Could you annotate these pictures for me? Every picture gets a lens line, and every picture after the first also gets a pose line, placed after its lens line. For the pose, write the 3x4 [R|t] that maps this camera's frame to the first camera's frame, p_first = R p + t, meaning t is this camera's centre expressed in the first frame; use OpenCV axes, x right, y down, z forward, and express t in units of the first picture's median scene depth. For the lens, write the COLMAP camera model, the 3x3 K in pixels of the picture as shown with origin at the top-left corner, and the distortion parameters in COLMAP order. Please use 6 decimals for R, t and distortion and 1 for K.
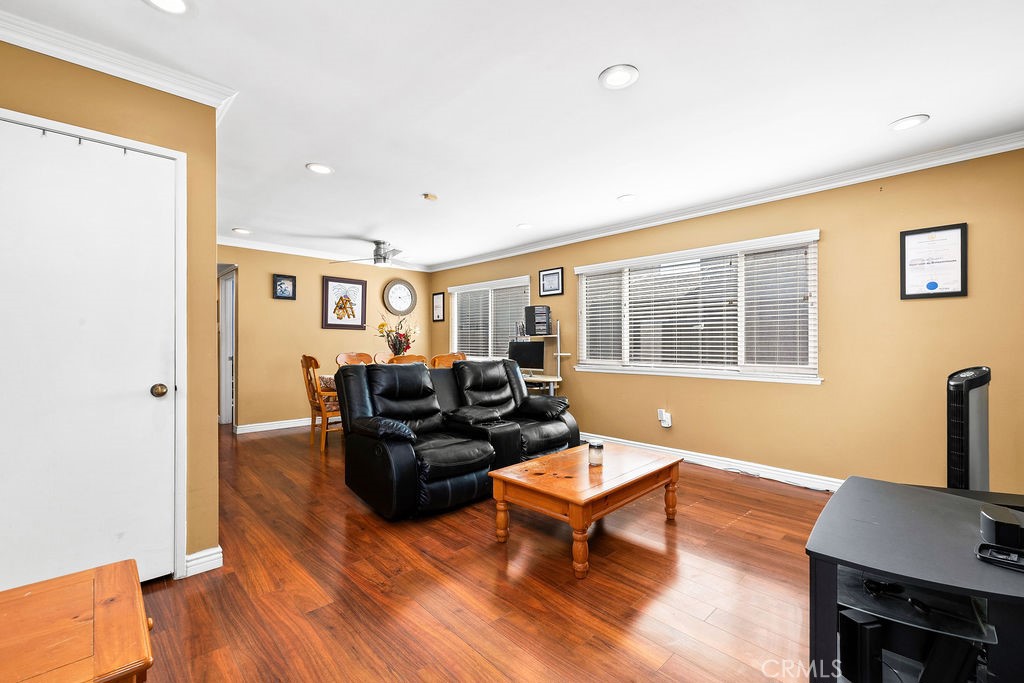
lens RADIAL K [[435.1, 0, 509.7], [0, 435.1, 345.0], [0, 0, 1]] dist [-0.000150, -0.000265]
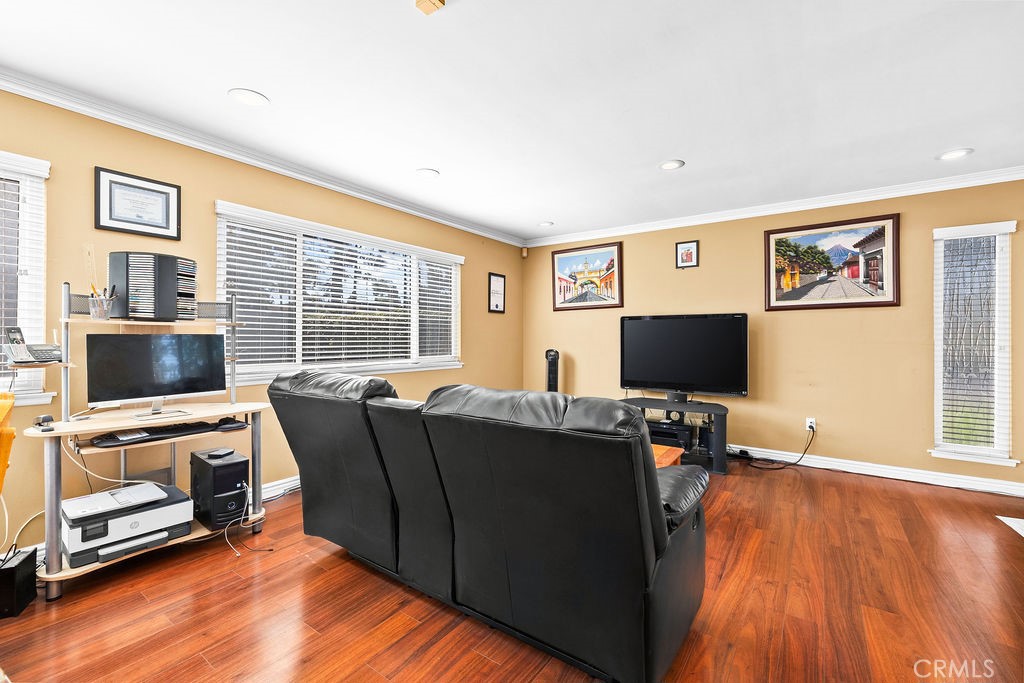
lens RADIAL K [[435.1, 0, 509.7], [0, 435.1, 345.0], [0, 0, 1]] dist [-0.000150, -0.000265]
pose [[-0.188320, -0.017433, 0.981953, -0.410095], [-0.000362, 0.999844, 0.017681, -0.004704], [-0.982108, 0.002974, -0.188297, 0.665507]]
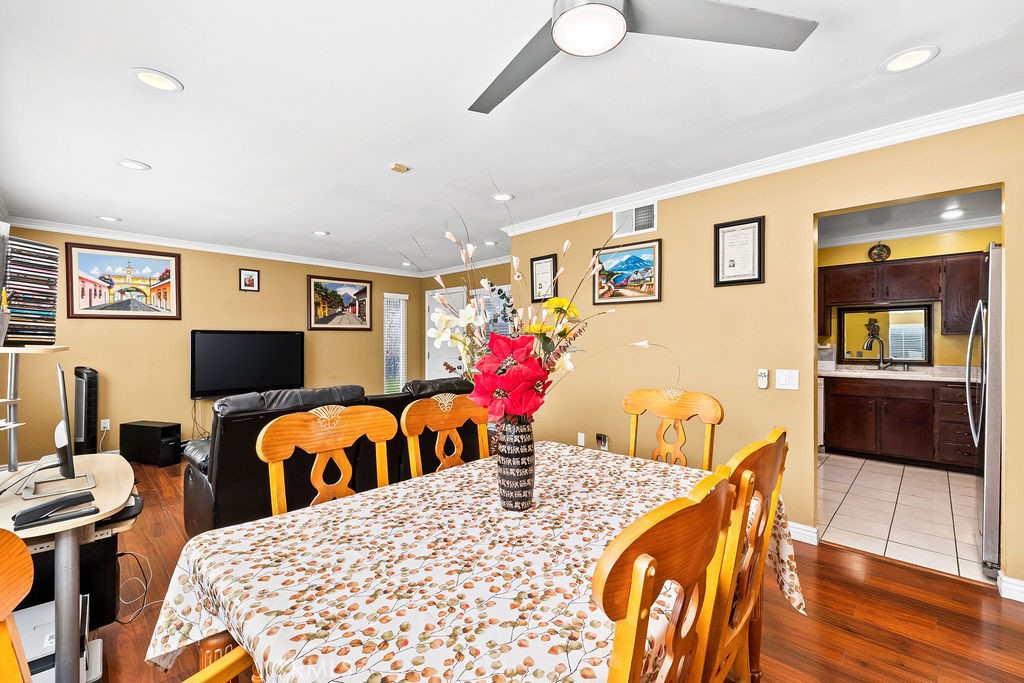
lens RADIAL K [[434.6, 0, 508.7], [0, 434.6, 336.7], [0, 0, 1]] dist [0.001308, 0.000670]
pose [[-0.999456, 0.000037, -0.032988, -0.226186], [0.000399, 0.999940, -0.010964, -0.021248], [0.032985, -0.010972, -0.999396, 1.171753]]
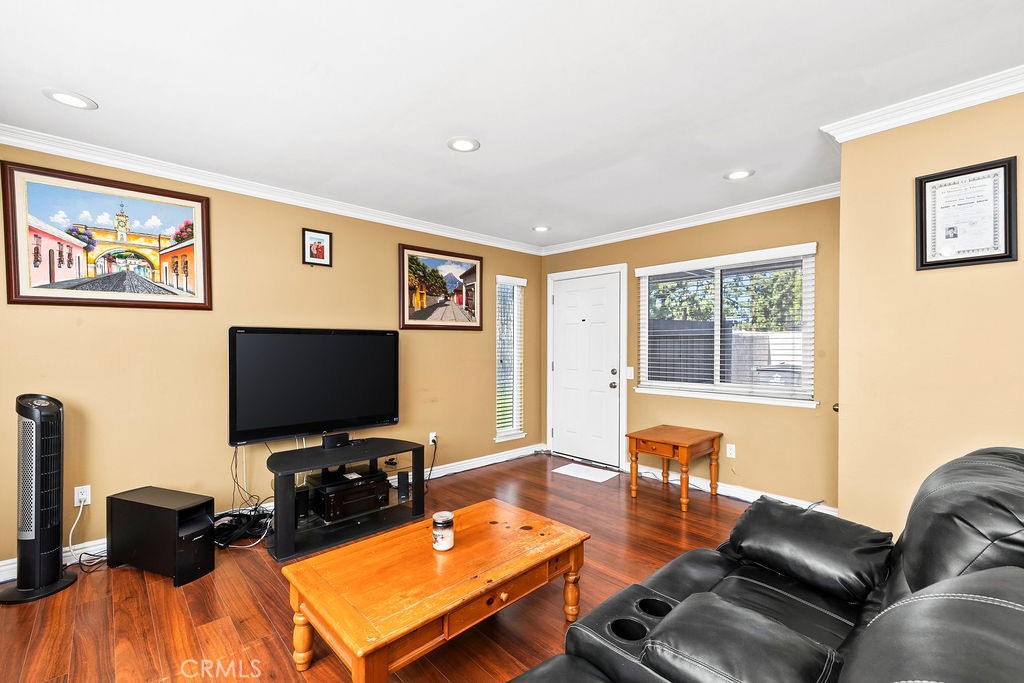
lens RADIAL K [[435.1, 0, 509.7], [0, 435.1, 345.0], [0, 0, 1]] dist [-0.000150, -0.000265]
pose [[-0.999964, -0.001488, 0.008386, 0.044548], [-0.001478, 0.999998, 0.001243, -0.024446], [-0.008388, 0.001230, -0.999964, 0.791021]]
